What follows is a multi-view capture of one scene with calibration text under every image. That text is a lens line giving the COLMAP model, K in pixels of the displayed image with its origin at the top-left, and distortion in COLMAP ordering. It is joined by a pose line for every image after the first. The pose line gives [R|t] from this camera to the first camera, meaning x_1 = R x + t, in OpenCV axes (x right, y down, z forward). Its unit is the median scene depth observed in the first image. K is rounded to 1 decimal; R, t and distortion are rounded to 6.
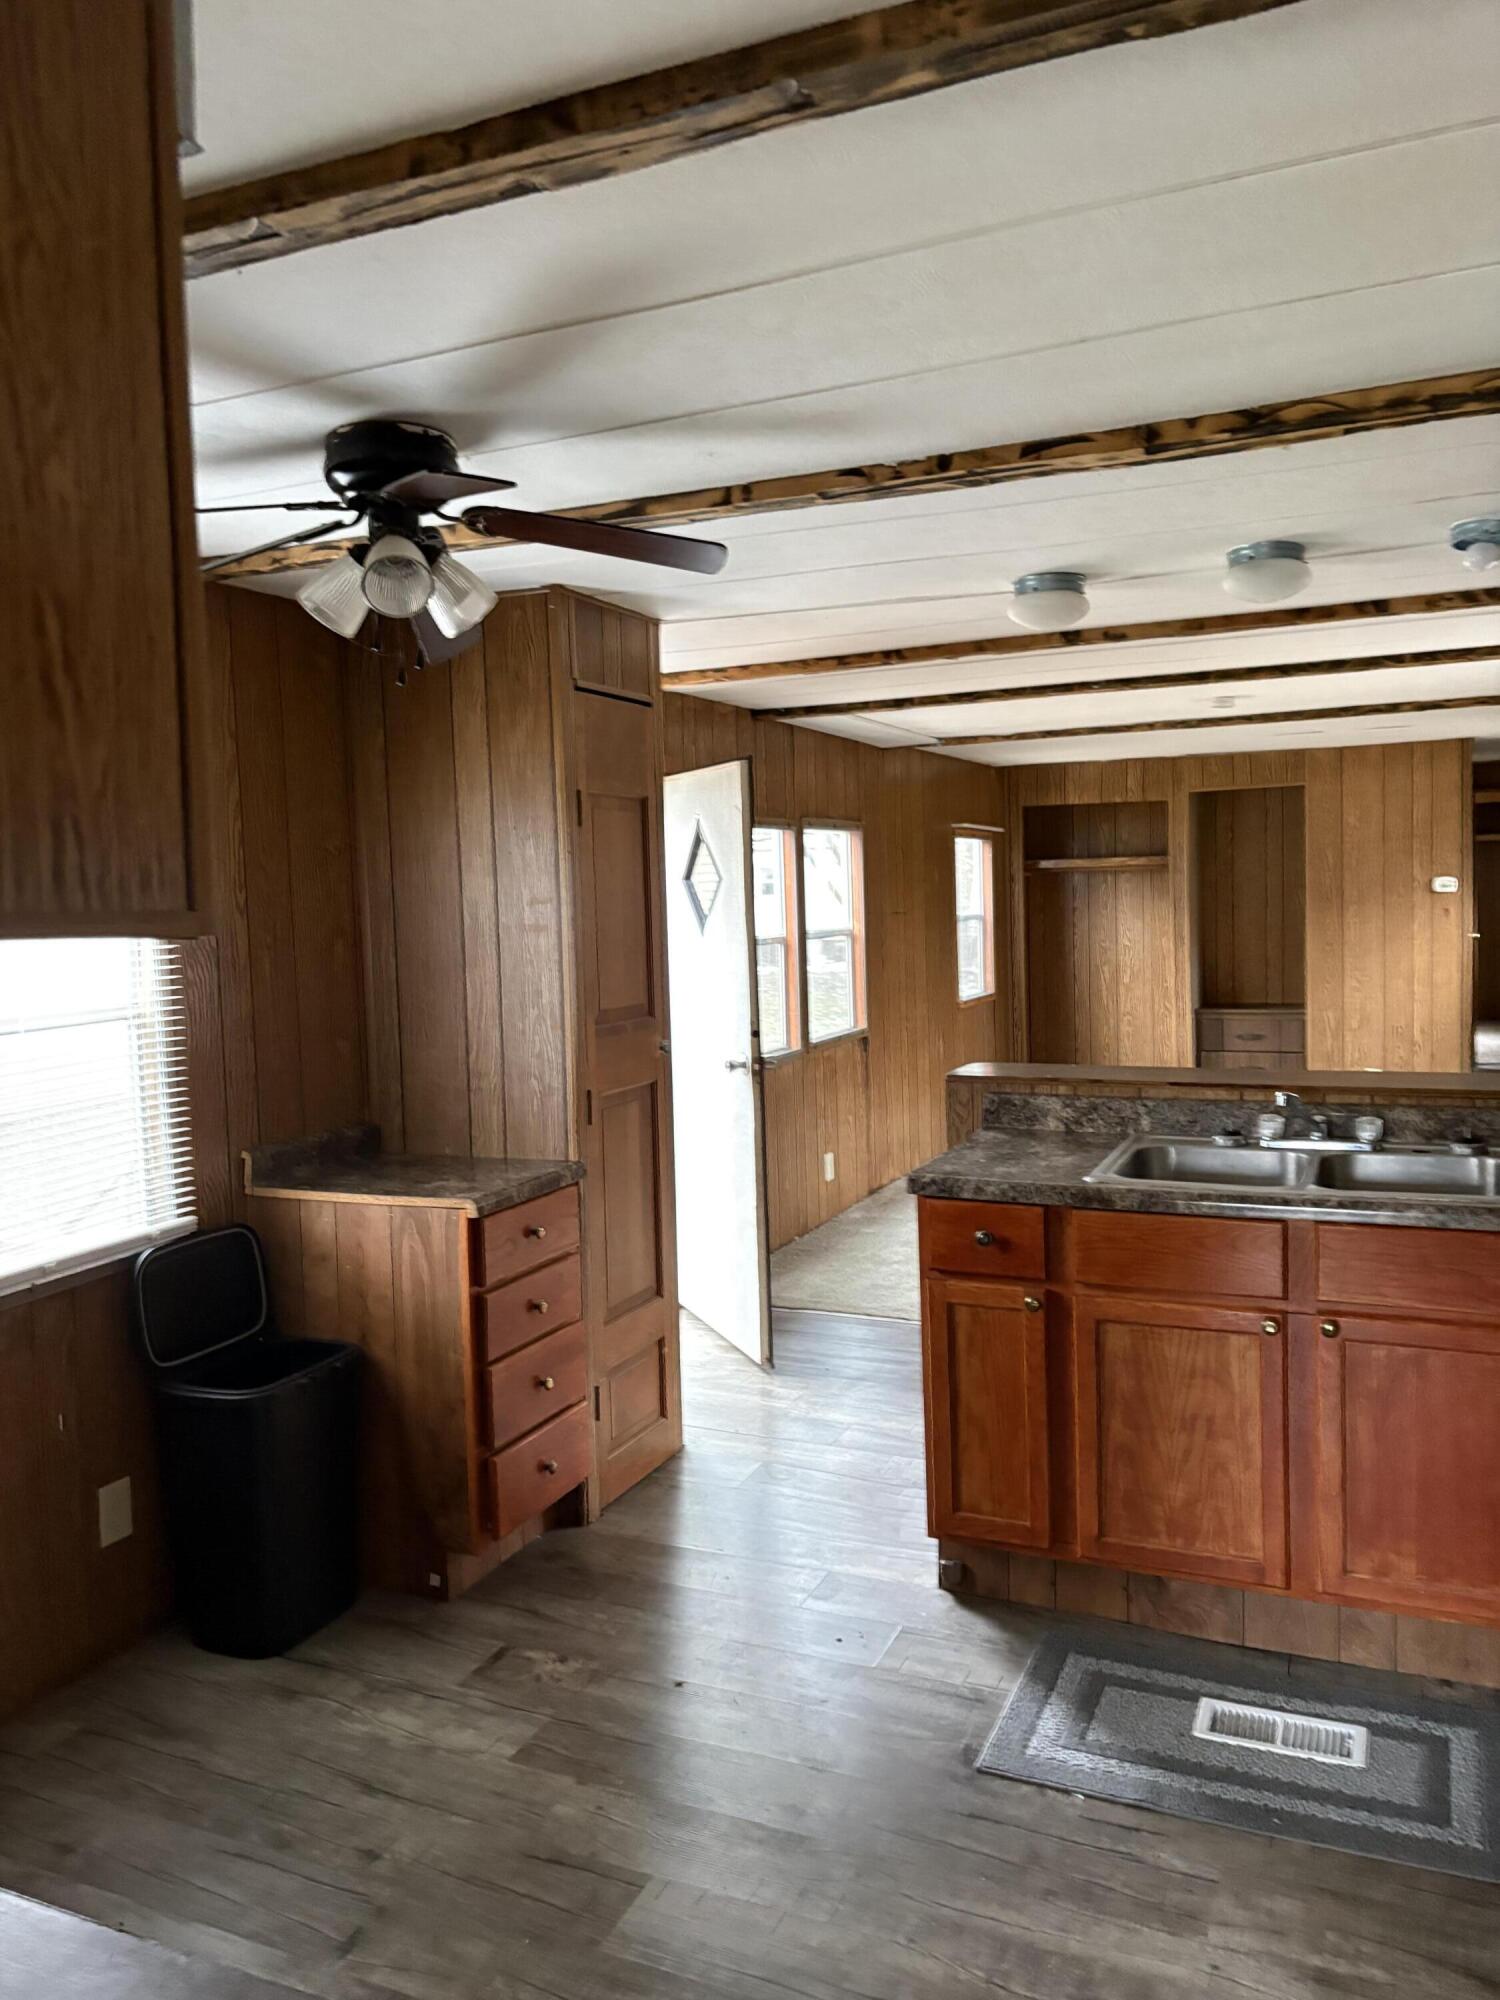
lens RADIAL K [[1505.8, 0, 750.0], [0, 1505.8, 1000.0], [0, 0, 1]] dist [0.001482, 0.000313]
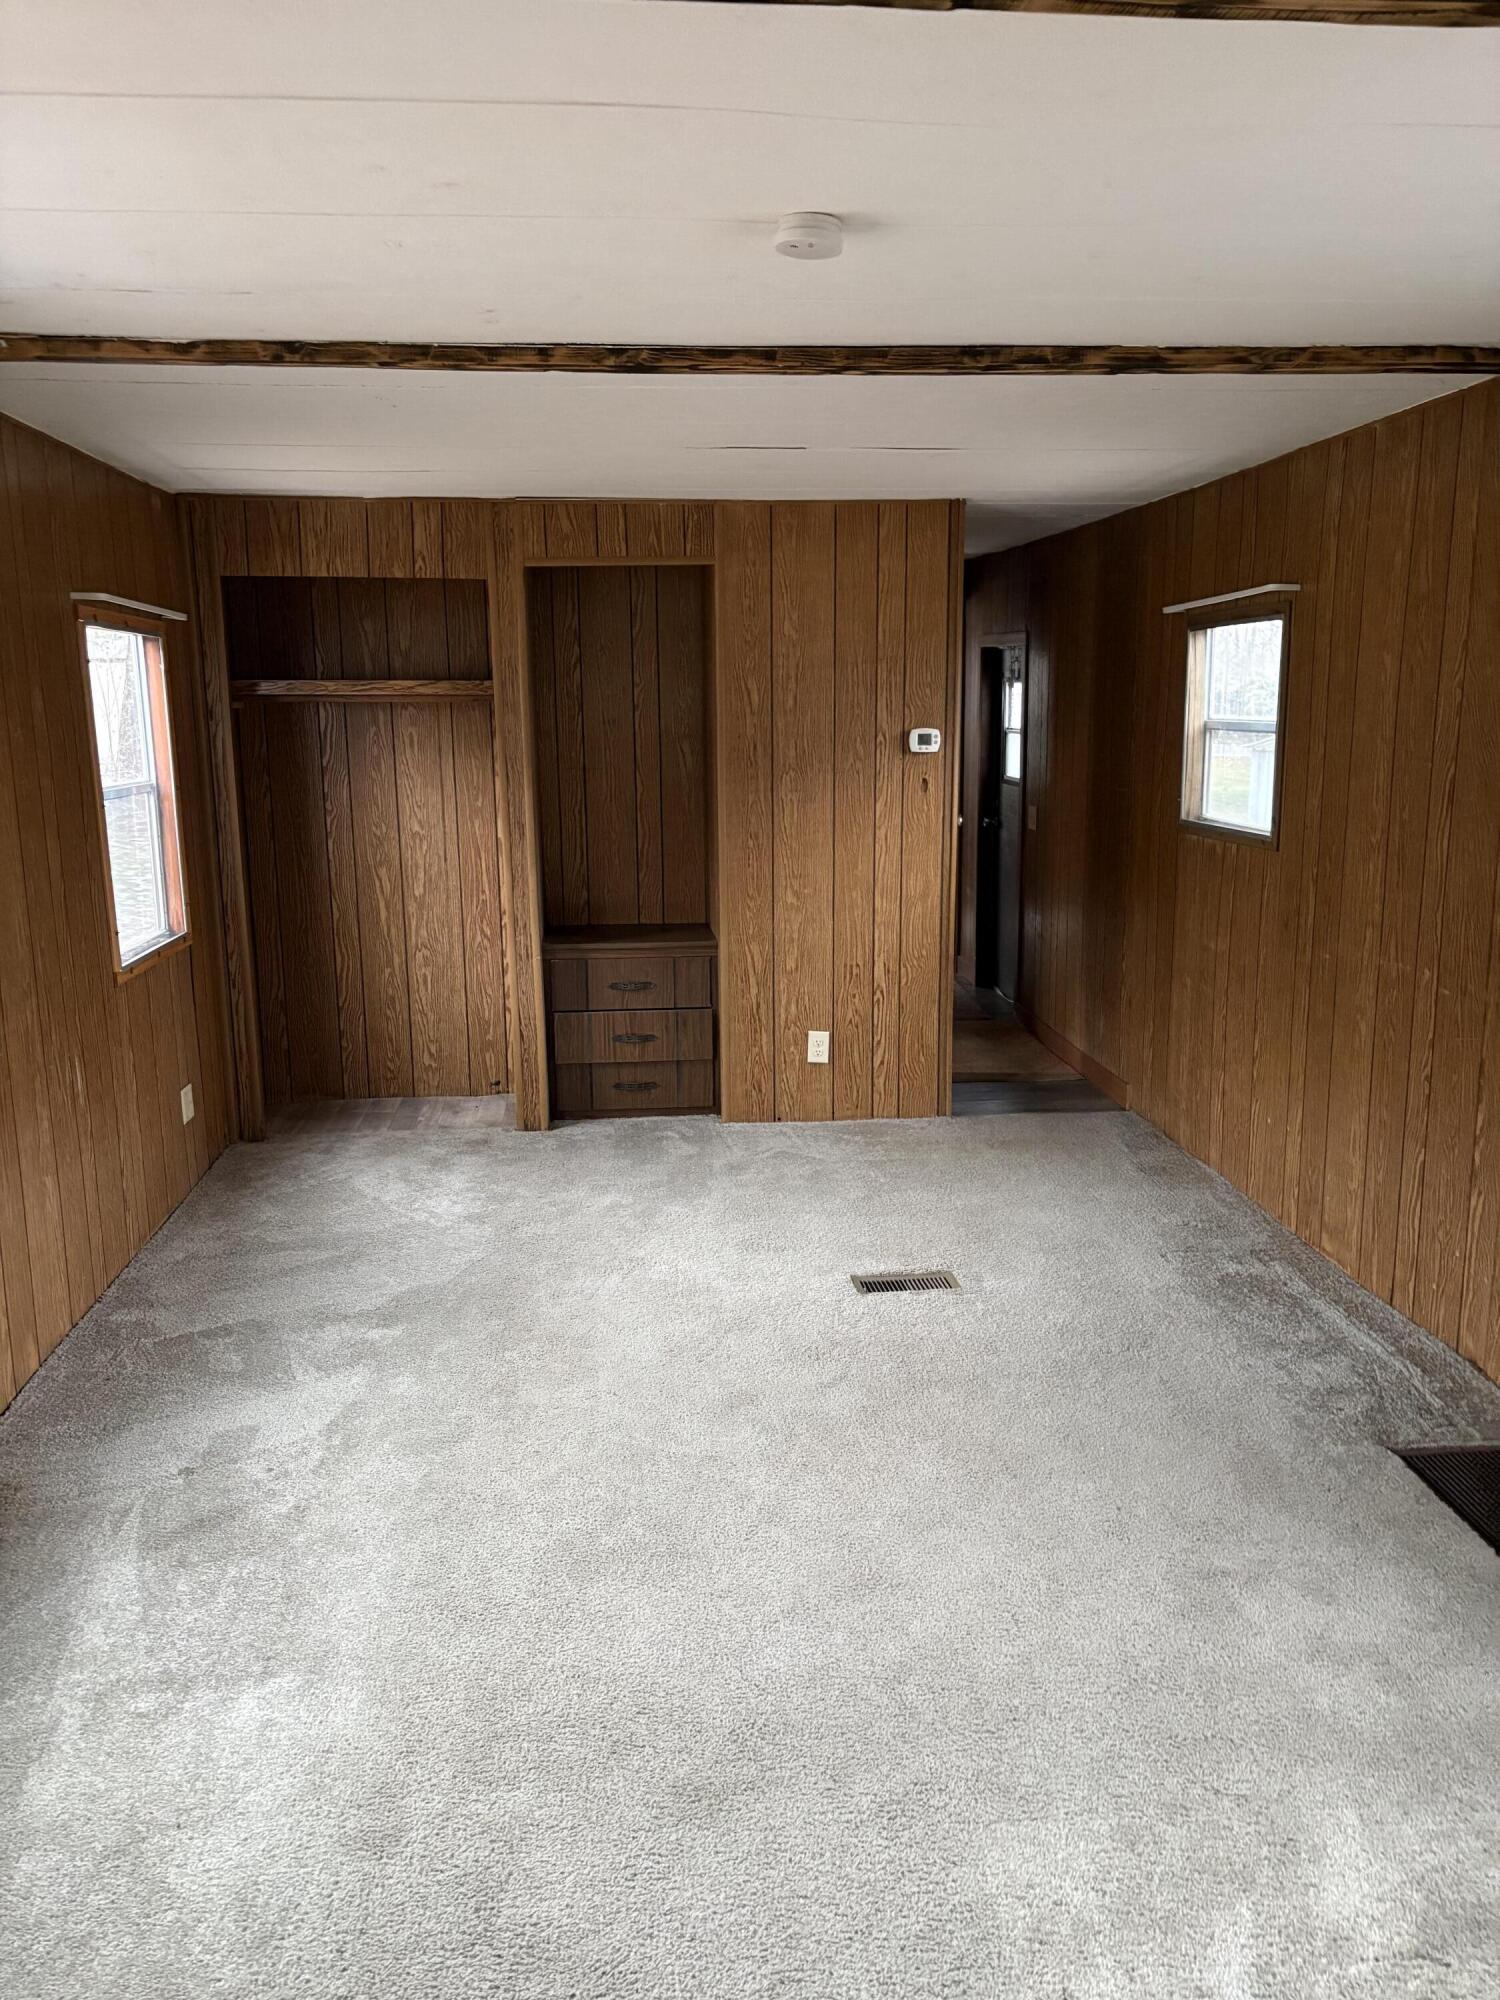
lens RADIAL K [[1543.8, 0, 747.4], [0, 1543.8, 1073.6], [0, 0, 1]] dist [-0.007302, -0.003989]
pose [[0.874877, -0.086599, 0.476541, 0.070694], [0.013957, 0.987985, 0.153917, -0.036701], [-0.484145, -0.128007, 0.865574, 0.426514]]
